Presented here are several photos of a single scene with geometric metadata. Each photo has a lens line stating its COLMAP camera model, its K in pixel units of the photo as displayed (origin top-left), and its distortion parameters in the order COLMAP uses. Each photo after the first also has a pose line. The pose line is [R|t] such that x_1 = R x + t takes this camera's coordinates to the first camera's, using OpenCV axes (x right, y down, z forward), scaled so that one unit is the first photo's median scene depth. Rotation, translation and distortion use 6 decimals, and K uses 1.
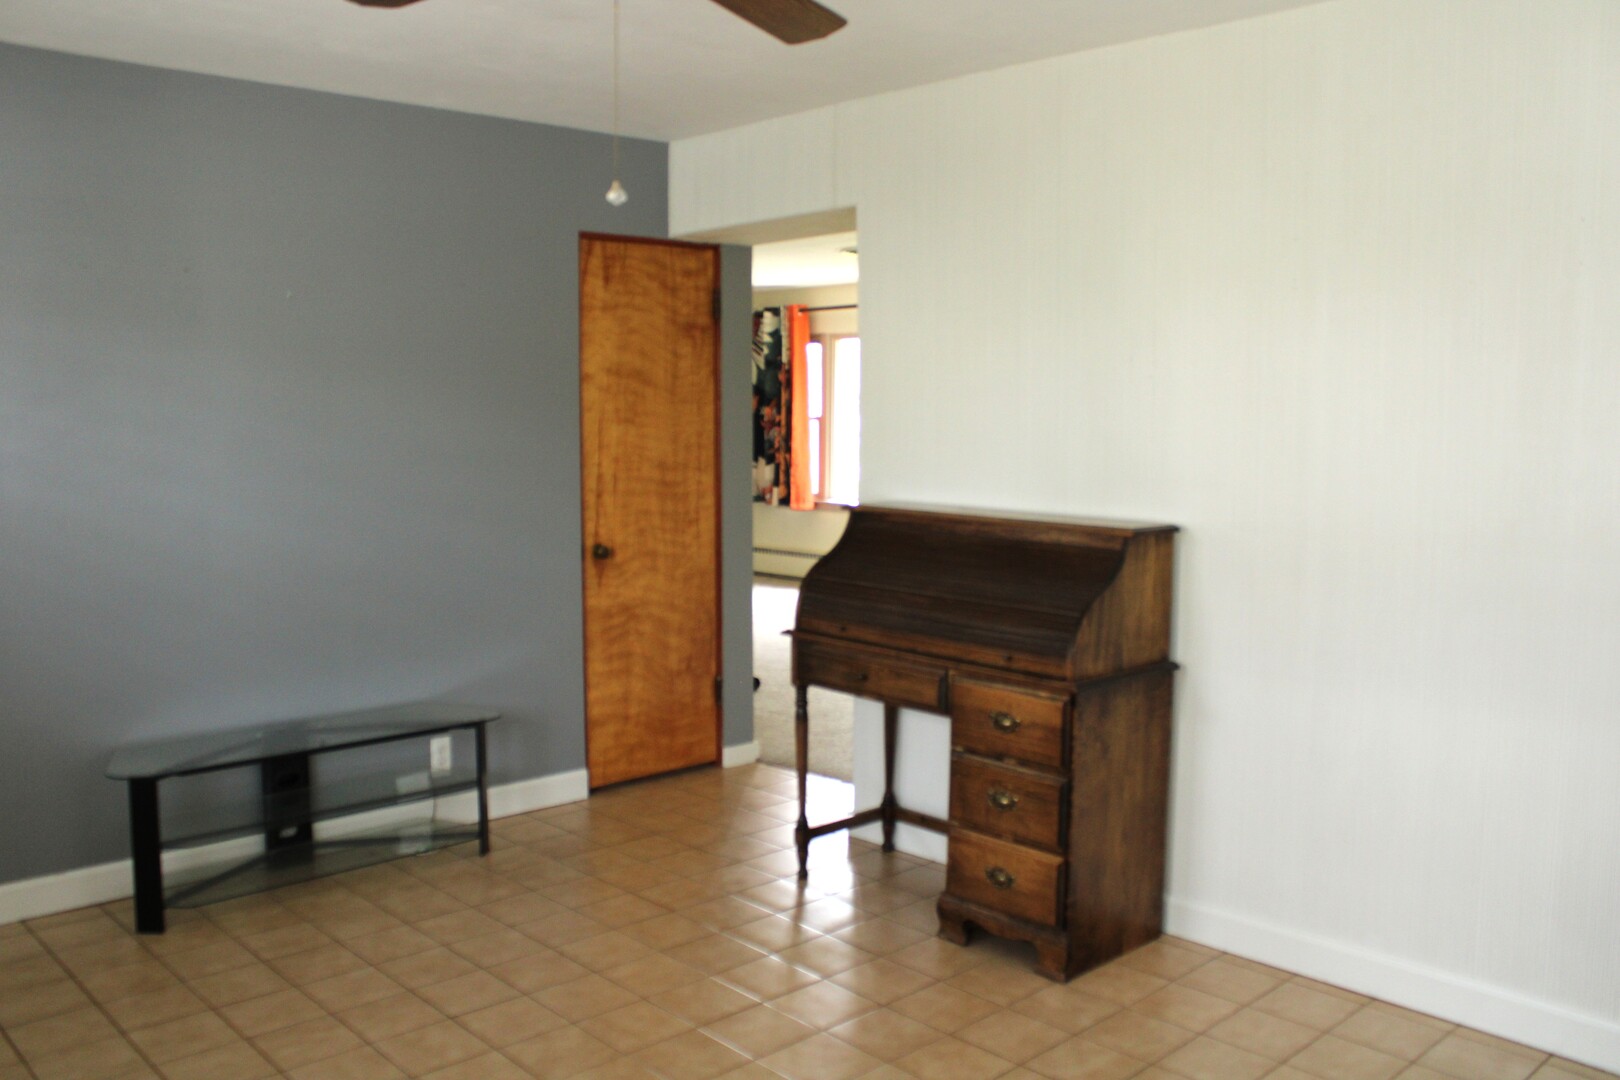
lens RADIAL K [[1409.5, 0, 810.0], [0, 1409.5, 540.0], [0, 0, 1]] dist [-0.047620, -0.000590]
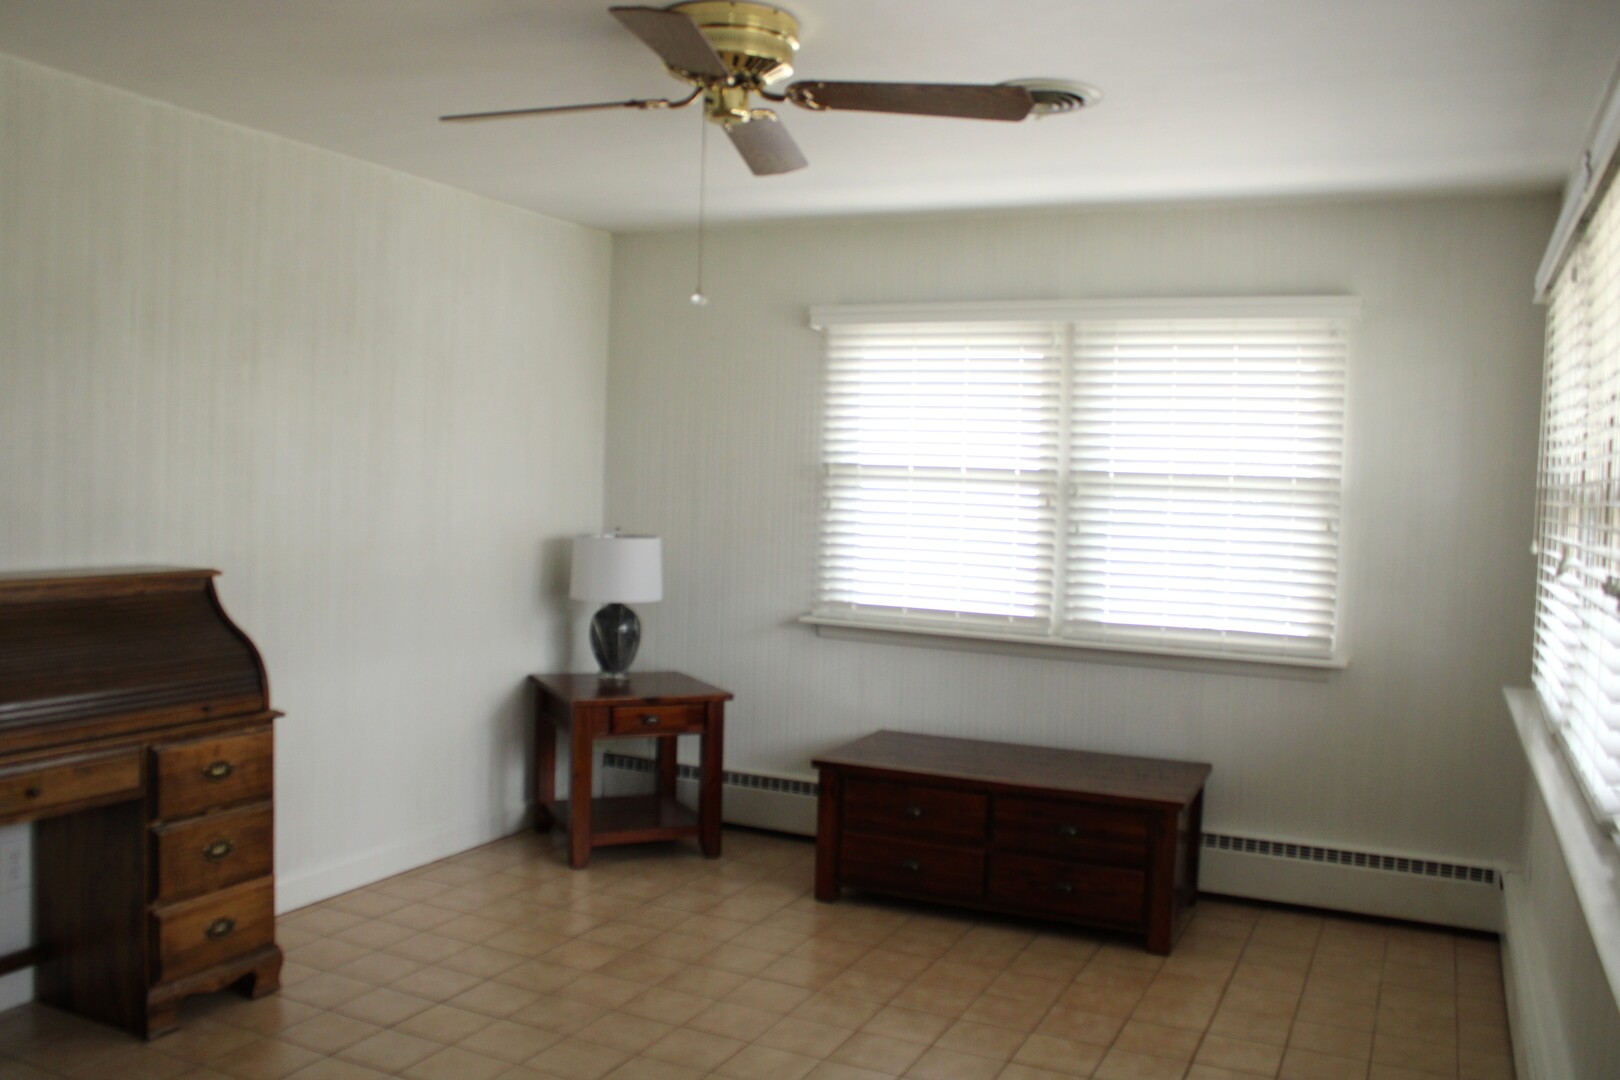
lens RADIAL K [[1409.5, 0, 810.0], [0, 1409.5, 540.0], [0, 0, 1]] dist [-0.047620, -0.000590]
pose [[-0.362065, -0.055833, 0.930479, -0.817988], [0.056466, 0.995058, 0.081679, -0.080240], [-0.930441, 0.082113, -0.357123, 0.840679]]
